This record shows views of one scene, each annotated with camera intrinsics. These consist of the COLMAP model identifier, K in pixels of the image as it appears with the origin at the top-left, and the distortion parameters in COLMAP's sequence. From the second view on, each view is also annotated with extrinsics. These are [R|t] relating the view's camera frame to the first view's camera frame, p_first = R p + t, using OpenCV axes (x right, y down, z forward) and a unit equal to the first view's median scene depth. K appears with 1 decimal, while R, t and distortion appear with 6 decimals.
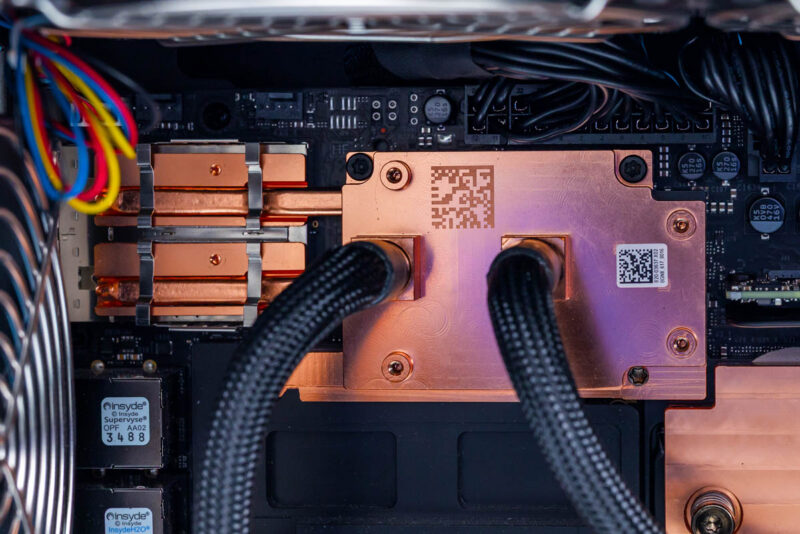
lens RADIAL K [[2750.7, 0, 400.0], [0, 2750.7, 267.0], [0, 0, 1]] dist [-0.109284, -0.398692]
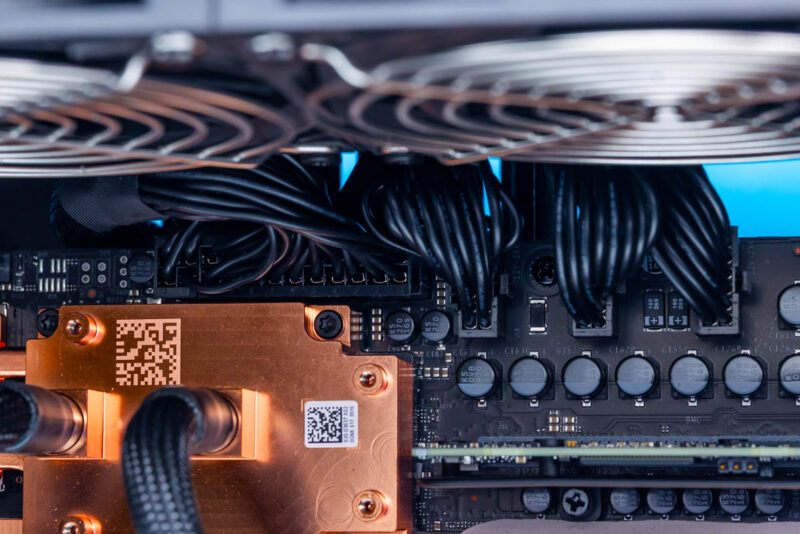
lens RADIAL K [[2750.7, 0, 400.0], [0, 2750.7, 267.0], [0, 0, 1]] dist [-0.109284, -0.398692]
pose [[0.998264, 0.006097, -0.058581, 0.166494], [-0.013984, 0.990723, -0.135176, 0.073247], [0.057213, 0.135761, 0.989088, 0.060726]]
